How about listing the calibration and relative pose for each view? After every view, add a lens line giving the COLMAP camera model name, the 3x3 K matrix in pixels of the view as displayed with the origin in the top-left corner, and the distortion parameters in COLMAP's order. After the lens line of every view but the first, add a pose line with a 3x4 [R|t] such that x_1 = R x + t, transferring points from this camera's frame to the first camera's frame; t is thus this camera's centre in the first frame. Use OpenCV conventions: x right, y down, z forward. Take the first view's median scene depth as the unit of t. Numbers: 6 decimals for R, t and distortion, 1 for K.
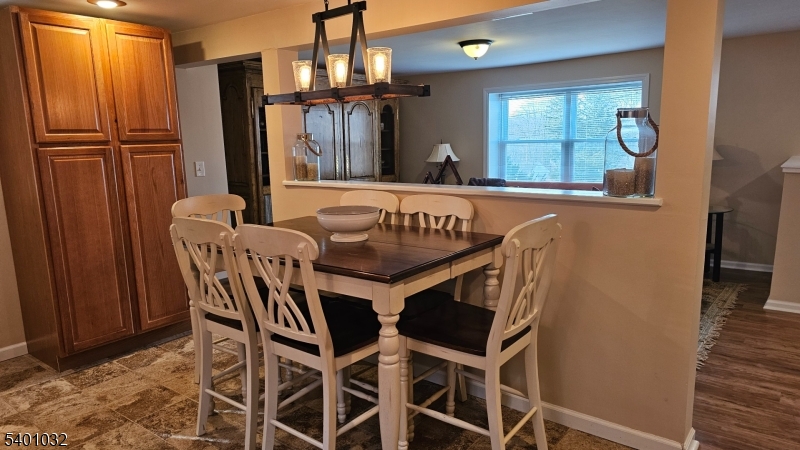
lens RADIAL K [[520.9, 0, 397.0], [0, 520.9, 223.1], [0, 0, 1]] dist [0.000944, 0.003833]
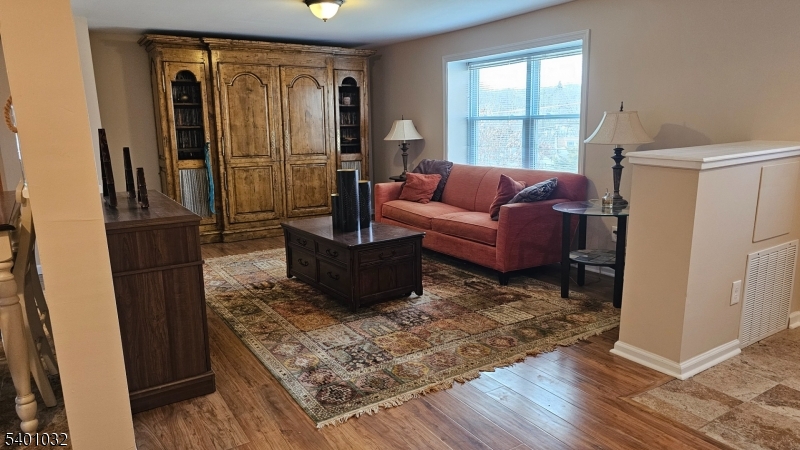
lens RADIAL K [[520.9, 0, 394.4], [0, 520.9, 222.6], [0, 0, 1]] dist [0.000944, 0.003833]
pose [[0.945584, 0.070007, -0.317758, 0.406483], [-0.057465, 0.997160, 0.048685, -0.020095], [0.320264, -0.027776, 0.946921, 0.147946]]
